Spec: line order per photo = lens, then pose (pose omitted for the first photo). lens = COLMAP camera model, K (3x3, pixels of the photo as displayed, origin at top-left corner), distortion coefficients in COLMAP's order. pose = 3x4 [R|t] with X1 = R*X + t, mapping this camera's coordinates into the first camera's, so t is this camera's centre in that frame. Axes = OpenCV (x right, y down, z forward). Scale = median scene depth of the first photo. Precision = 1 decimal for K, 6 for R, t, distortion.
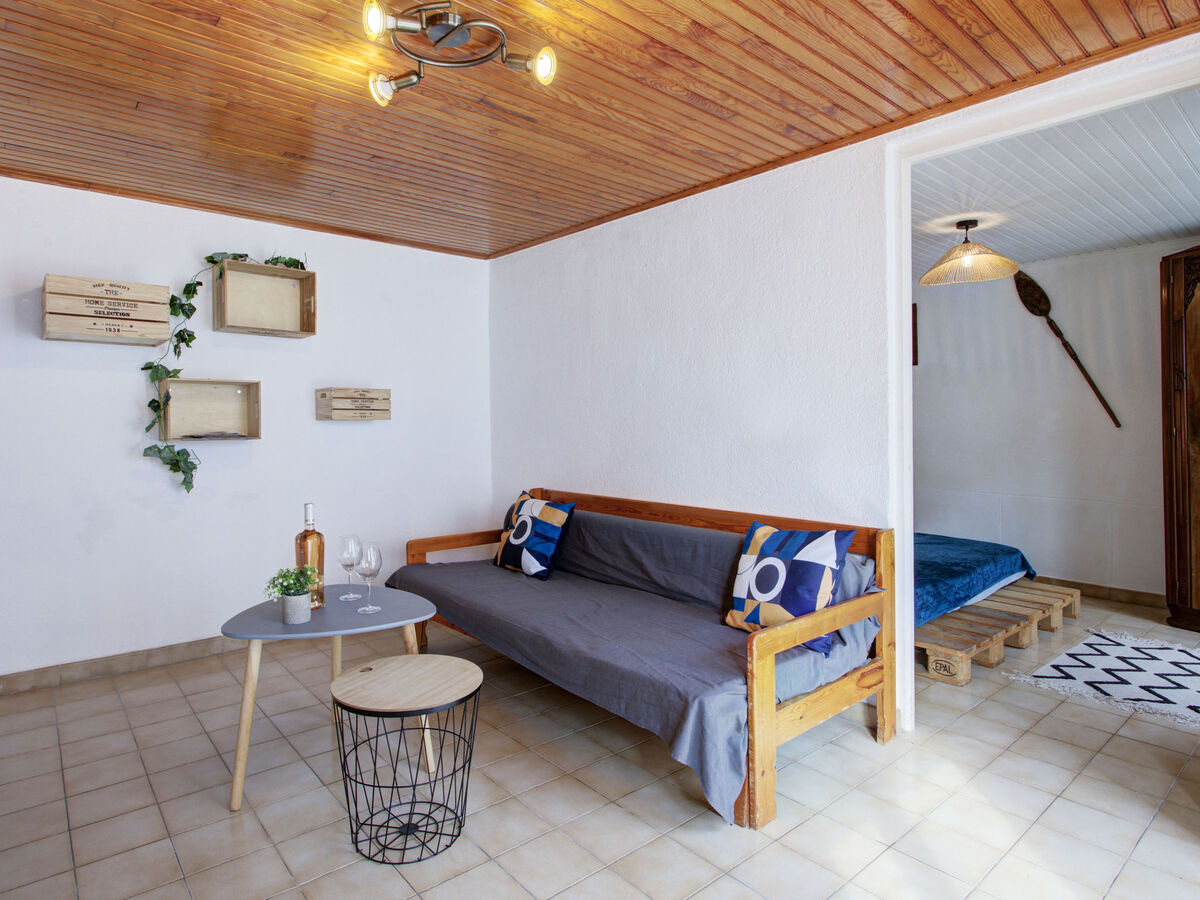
lens RADIAL K [[664.3, 0, 595.5], [0, 664.3, 427.1], [0, 0, 1]] dist [-0.049813, 0.024010]
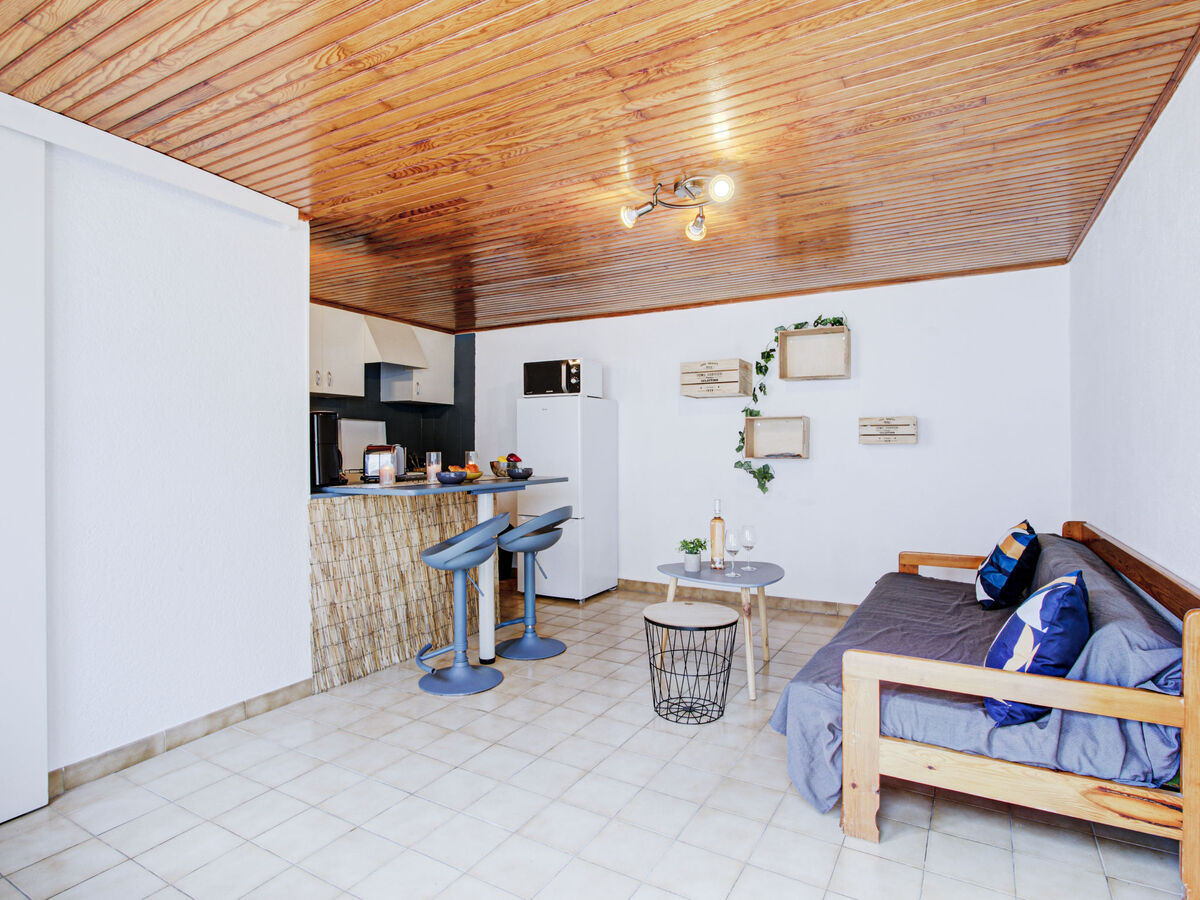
lens RADIAL K [[664.3, 0, 608.2], [0, 664.3, 446.9], [0, 0, 1]] dist [-0.049813, 0.024010]
pose [[0.332031, 0.000171, -0.943269, 0.659578], [-0.004344, 0.999990, -0.001348, -0.002138], [0.943259, 0.004545, 0.332028, 0.172962]]
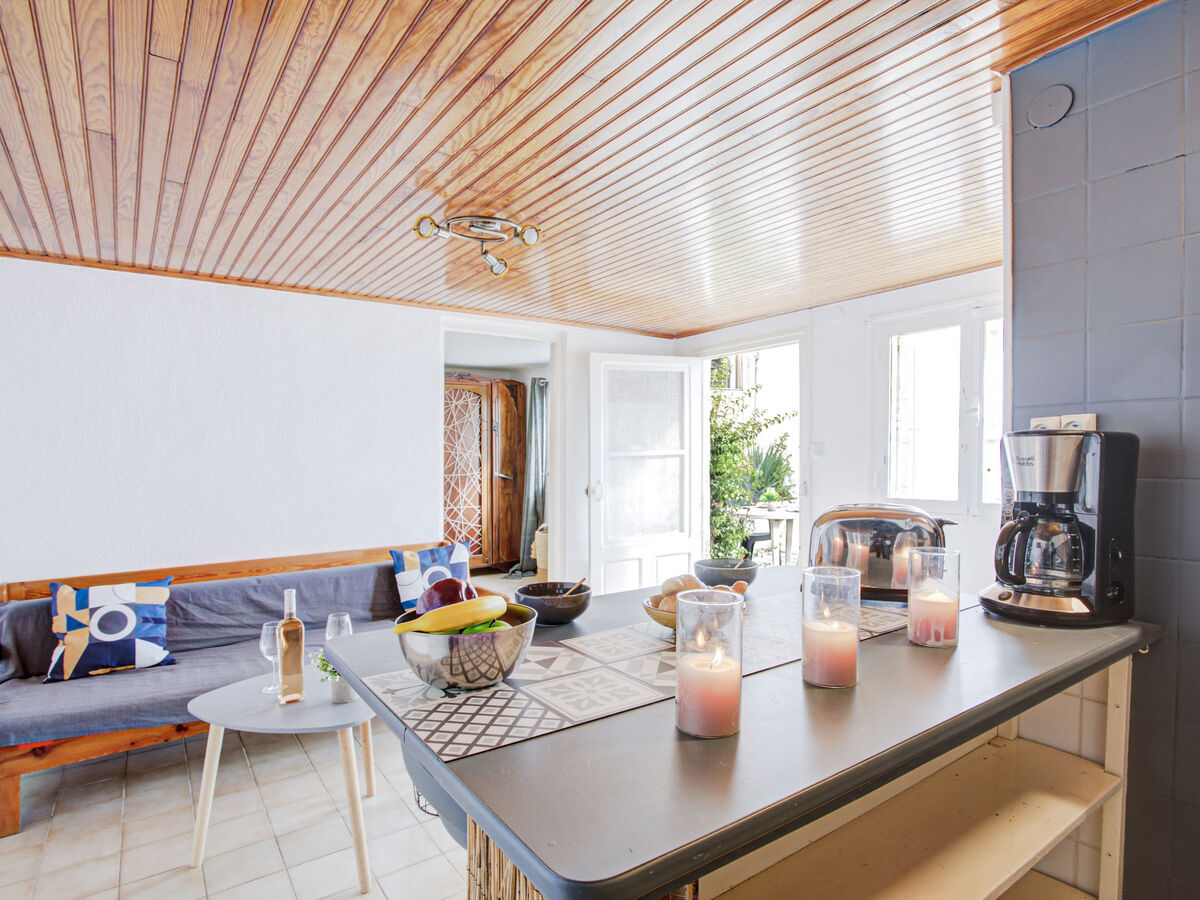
lens RADIAL K [[664.3, 0, 602.1], [0, 664.3, 452.7], [0, 0, 1]] dist [-0.049813, 0.024010]
pose [[0.072163, -0.007906, 0.997362, -0.967041], [0.005451, 0.999957, 0.007532, -0.067331], [-0.997378, 0.004893, 0.072203, 0.354384]]
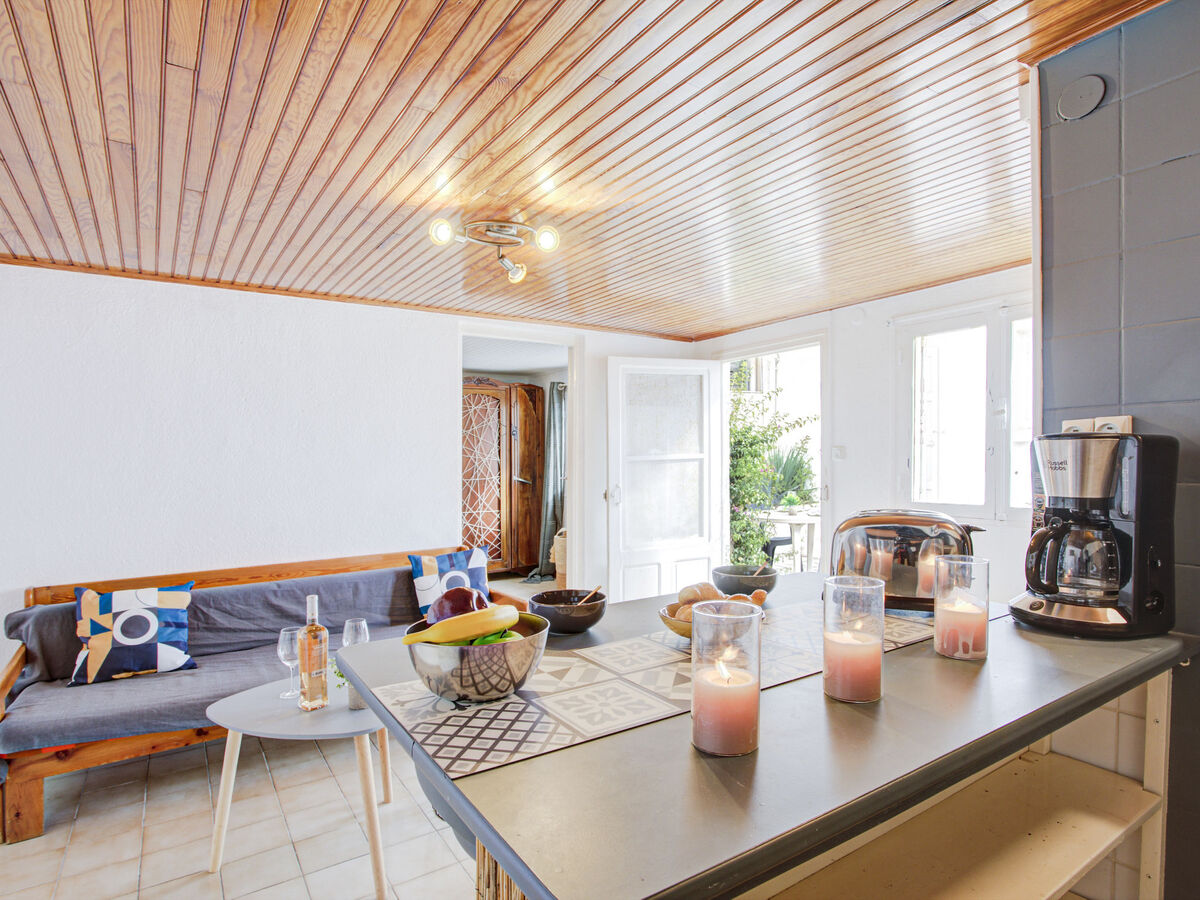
lens RADIAL K [[664.3, 0, 600.2], [0, 664.3, 454.8], [0, 0, 1]] dist [-0.049813, 0.024010]
pose [[0.104365, -0.005684, 0.994523, -0.957248], [0.008756, 0.999950, 0.004796, -0.068531], [-0.994500, 0.008207, 0.104410, 0.351869]]
